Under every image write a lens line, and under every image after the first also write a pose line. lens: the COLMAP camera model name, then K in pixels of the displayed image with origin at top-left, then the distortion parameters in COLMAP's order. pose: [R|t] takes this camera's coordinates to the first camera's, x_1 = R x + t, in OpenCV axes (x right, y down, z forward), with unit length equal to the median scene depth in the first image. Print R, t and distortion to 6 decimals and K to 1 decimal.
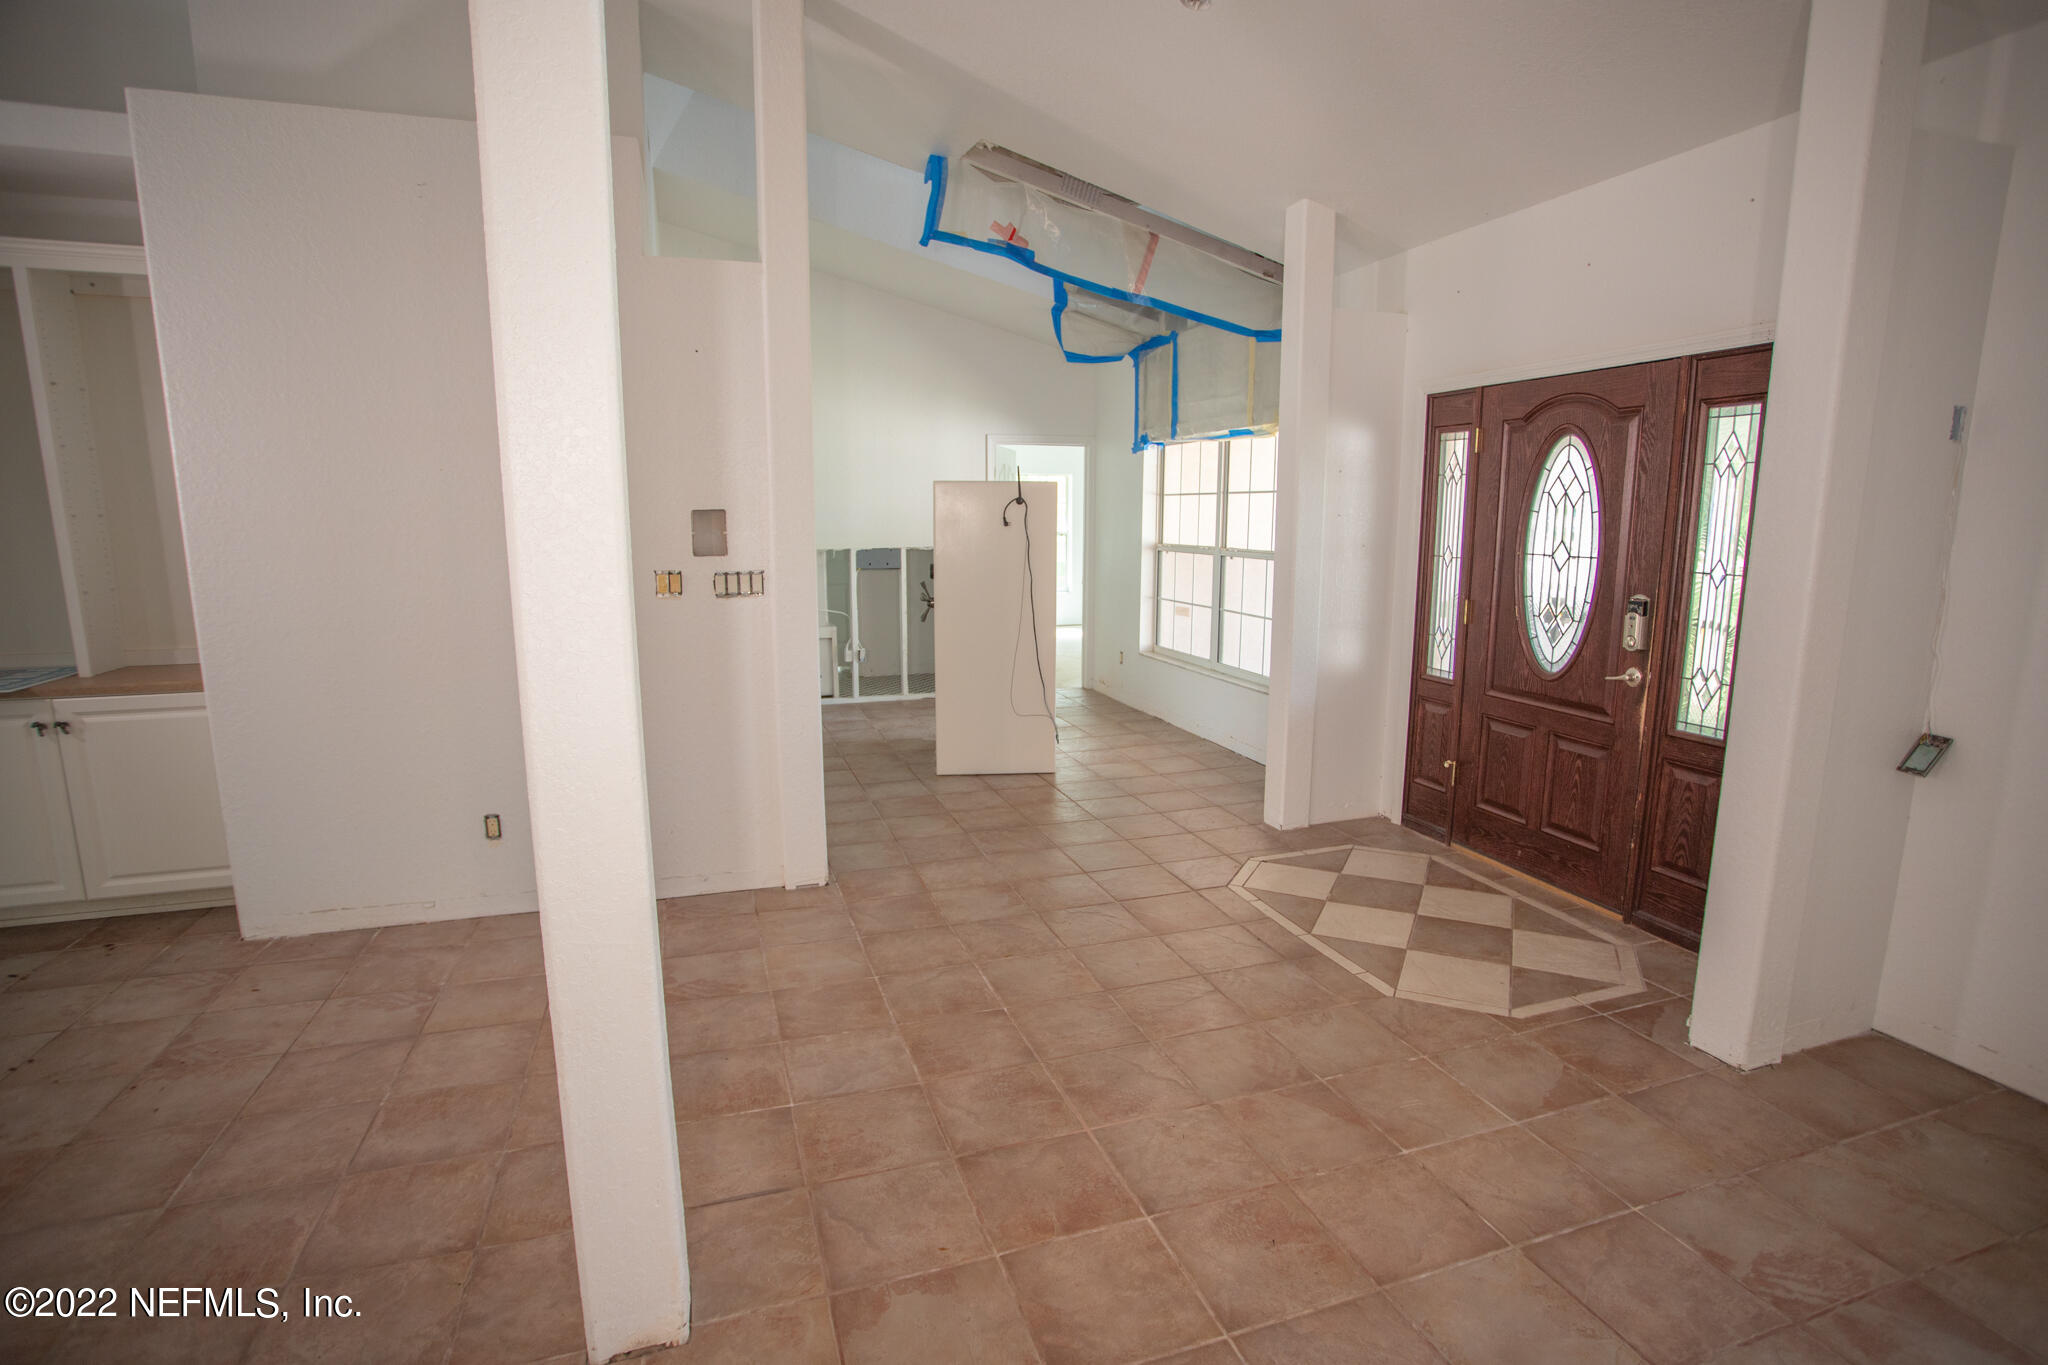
lens RADIAL K [[985.7, 0, 1032.4], [0, 985.7, 686.3], [0, 0, 1]] dist [-0.072791, 0.025935]
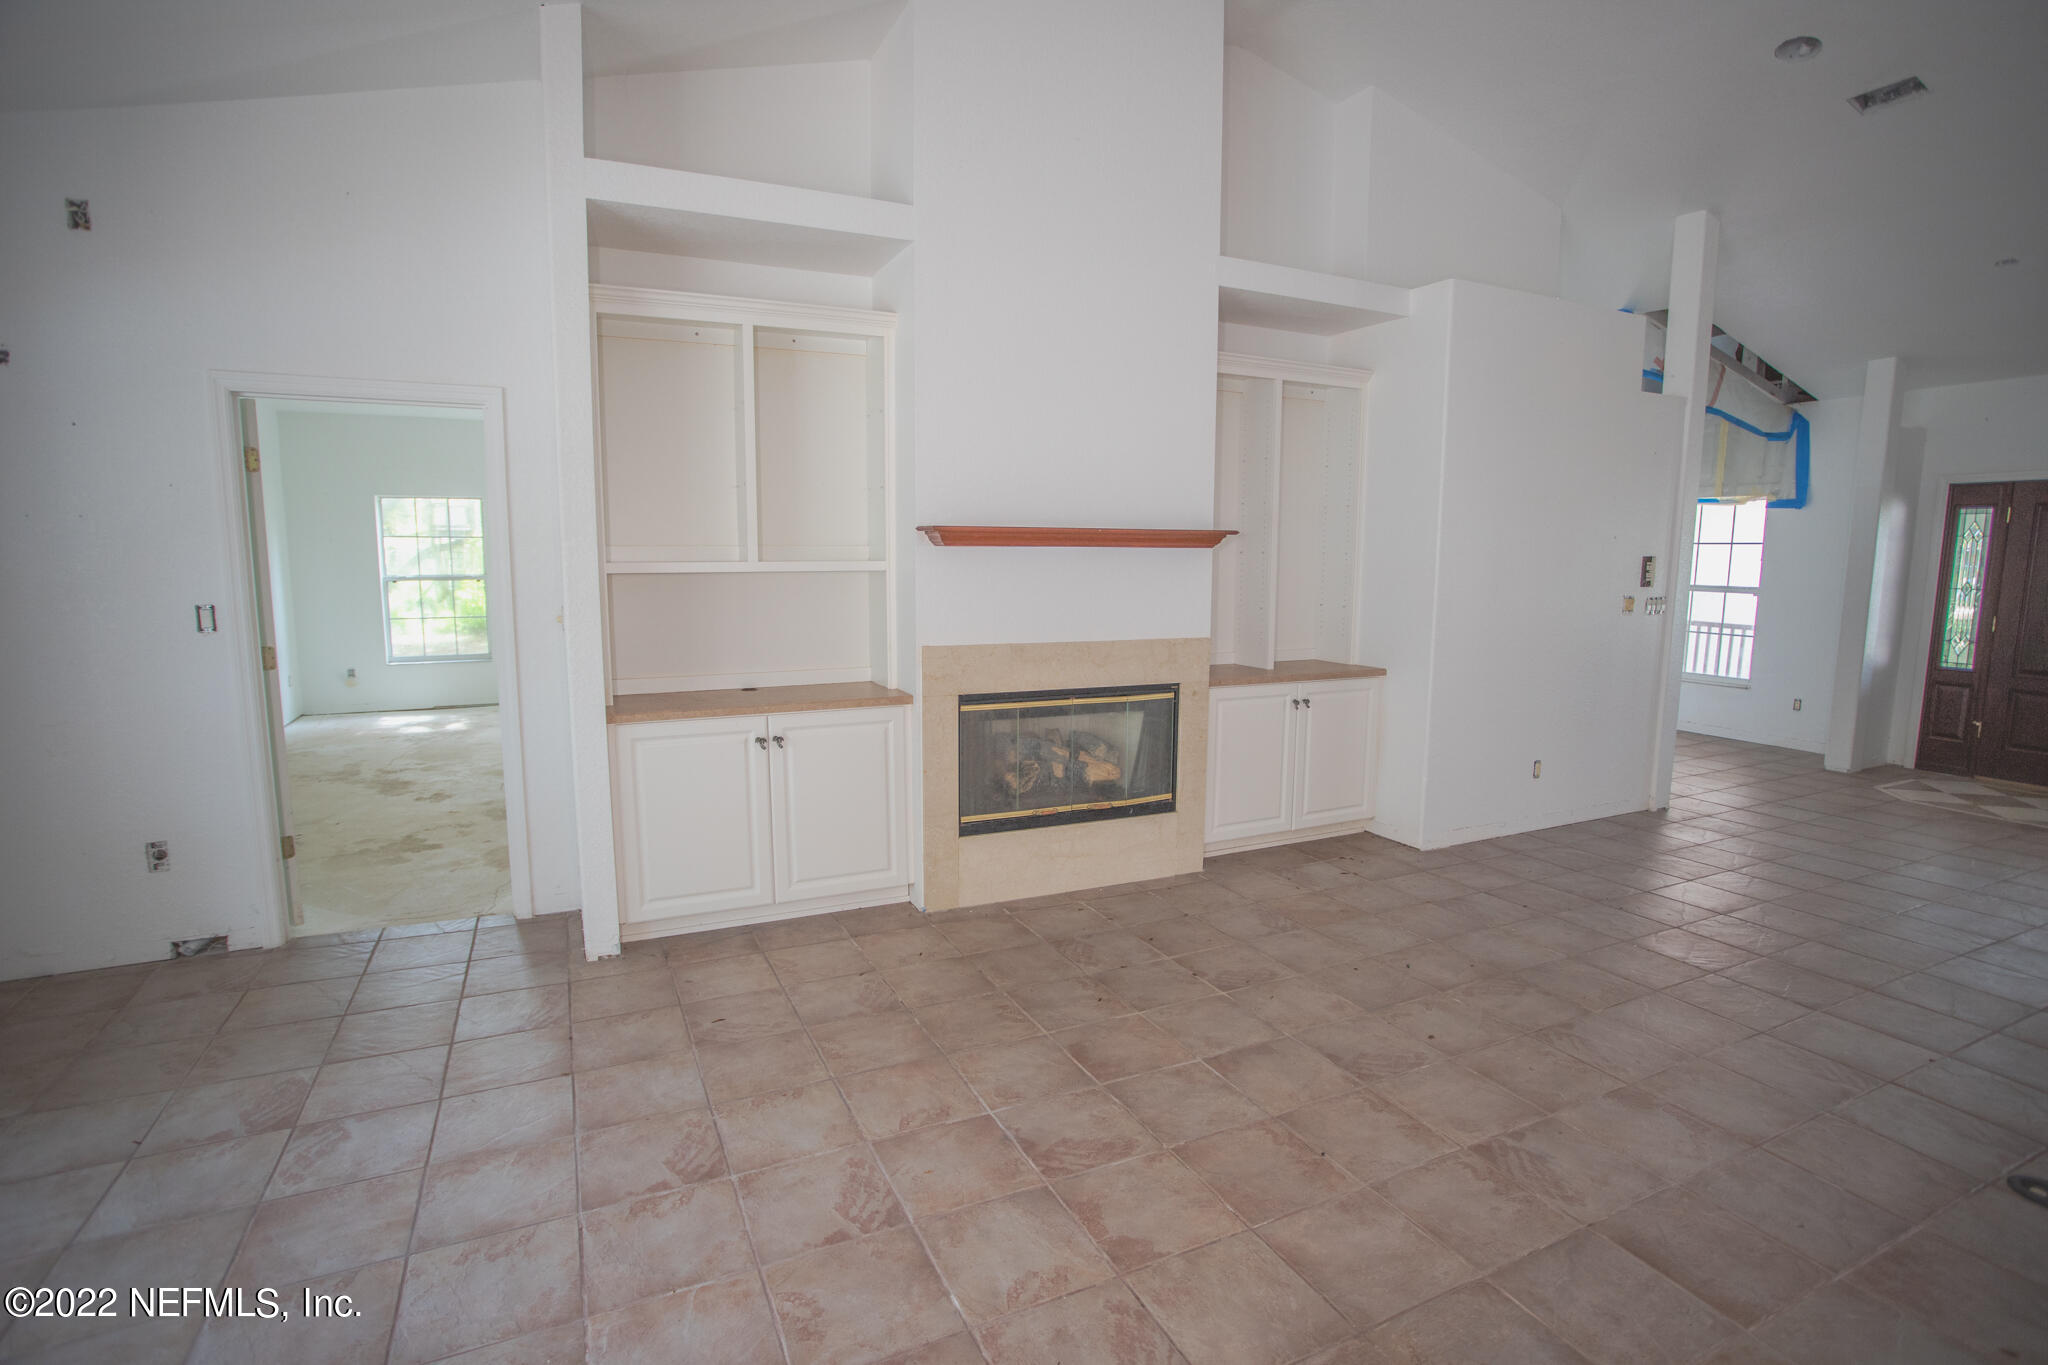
lens RADIAL K [[985.7, 0, 1032.4], [0, 985.7, 686.3], [0, 0, 1]] dist [-0.072791, 0.025935]
pose [[0.993566, -0.012996, 0.112506, -1.582425], [0.017075, 0.999229, -0.035363, 0.062619], [-0.111960, 0.037057, 0.993022, -0.401607]]
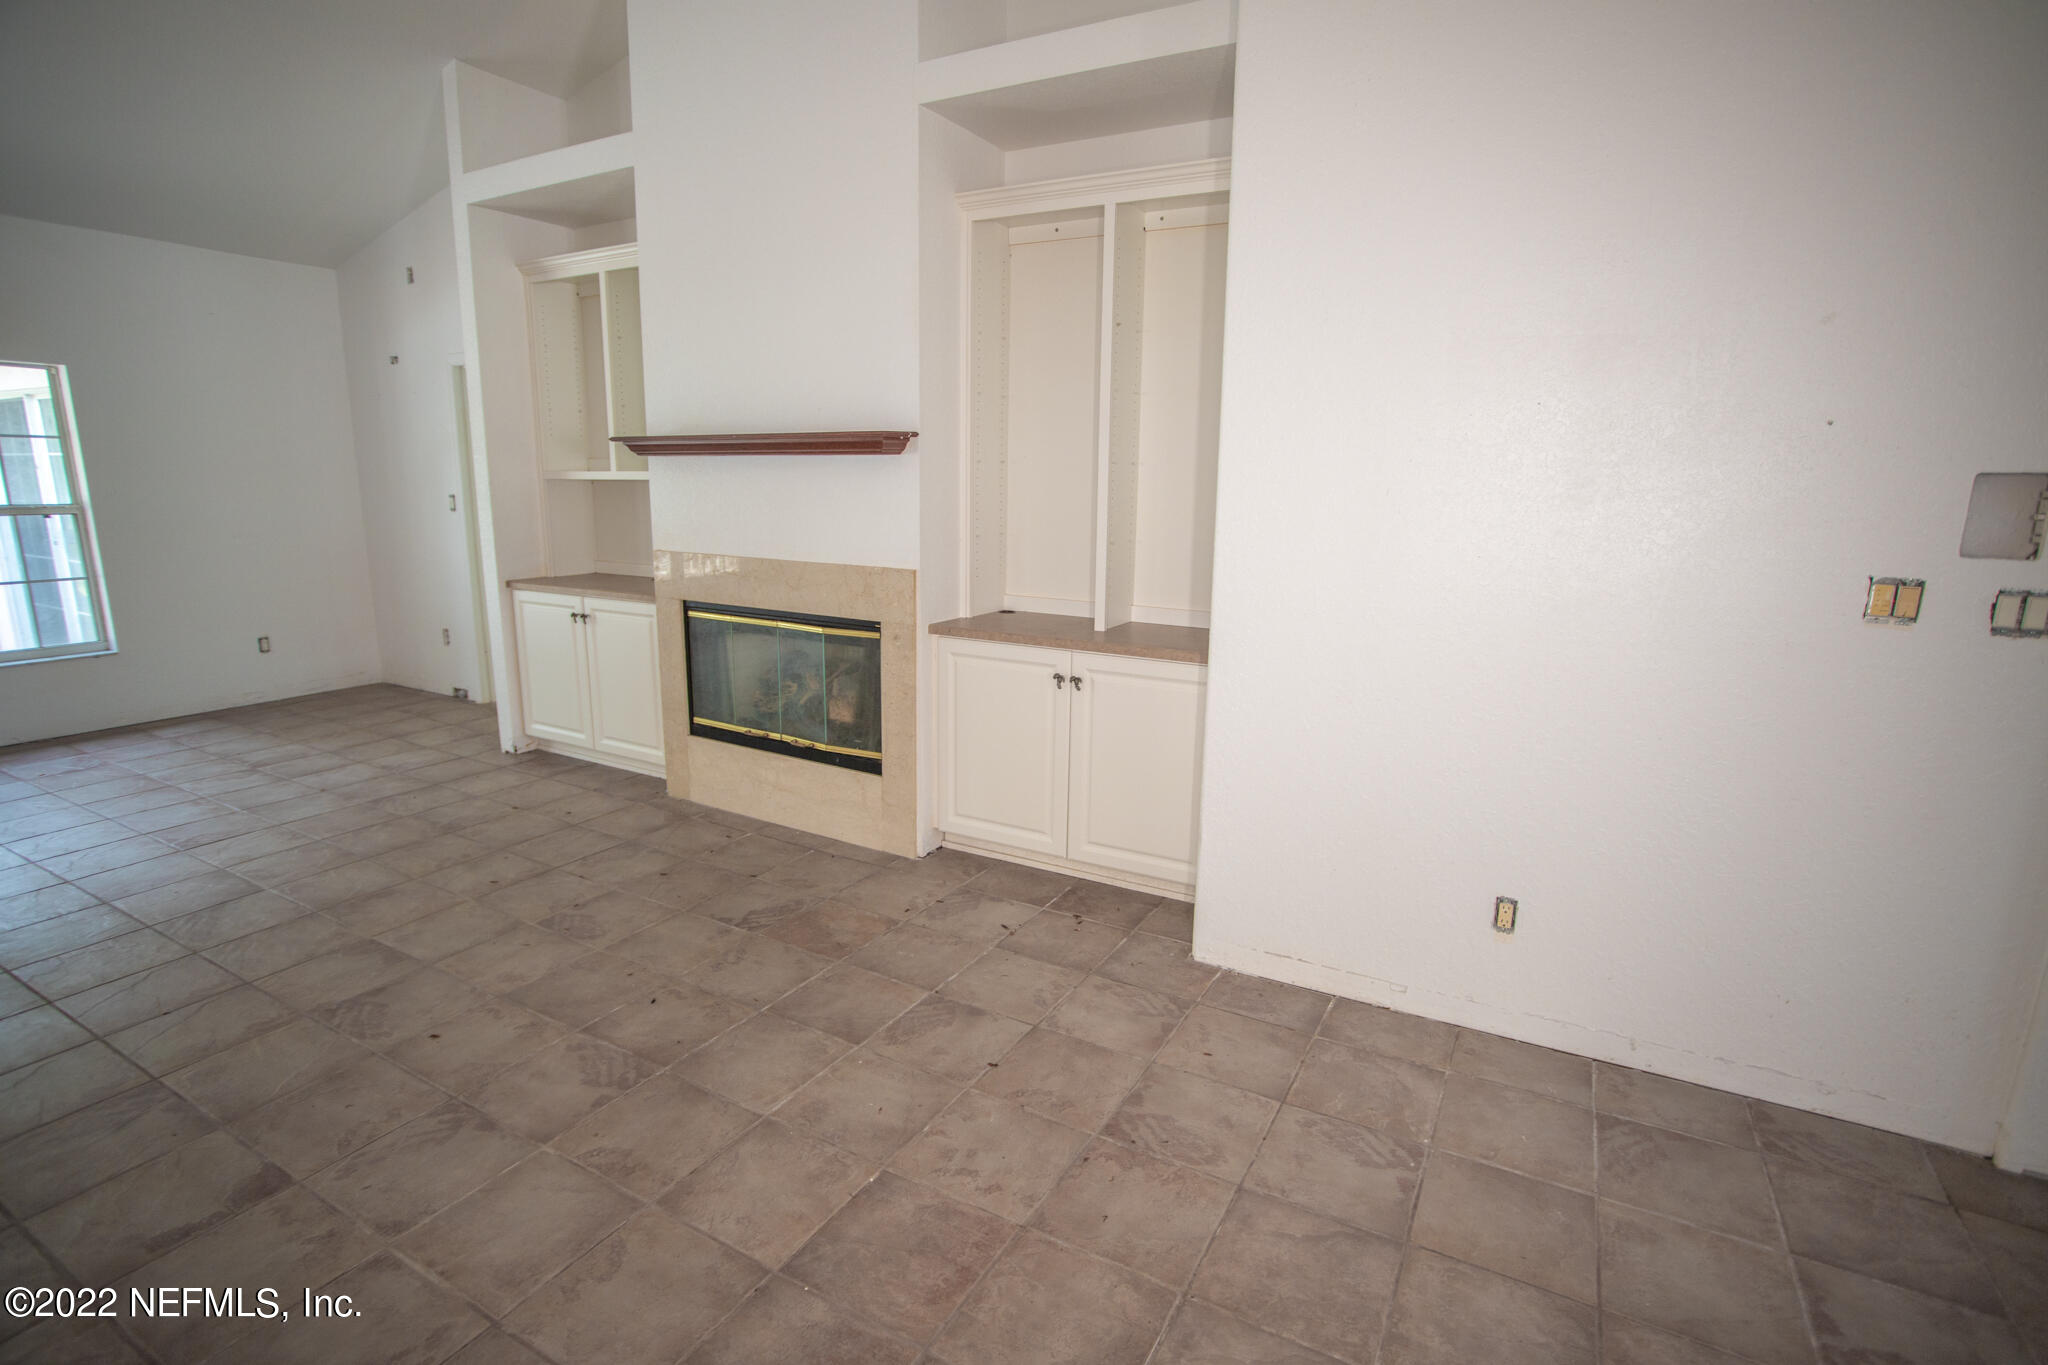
lens RADIAL K [[985.7, 0, 1032.4], [0, 985.7, 686.3], [0, 0, 1]] dist [-0.072791, 0.025935]
pose [[0.670604, 0.163324, -0.723613, -0.326552], [-0.140963, 0.985745, 0.091852, -0.038495], [0.728299, 0.040407, 0.684067, 0.271804]]
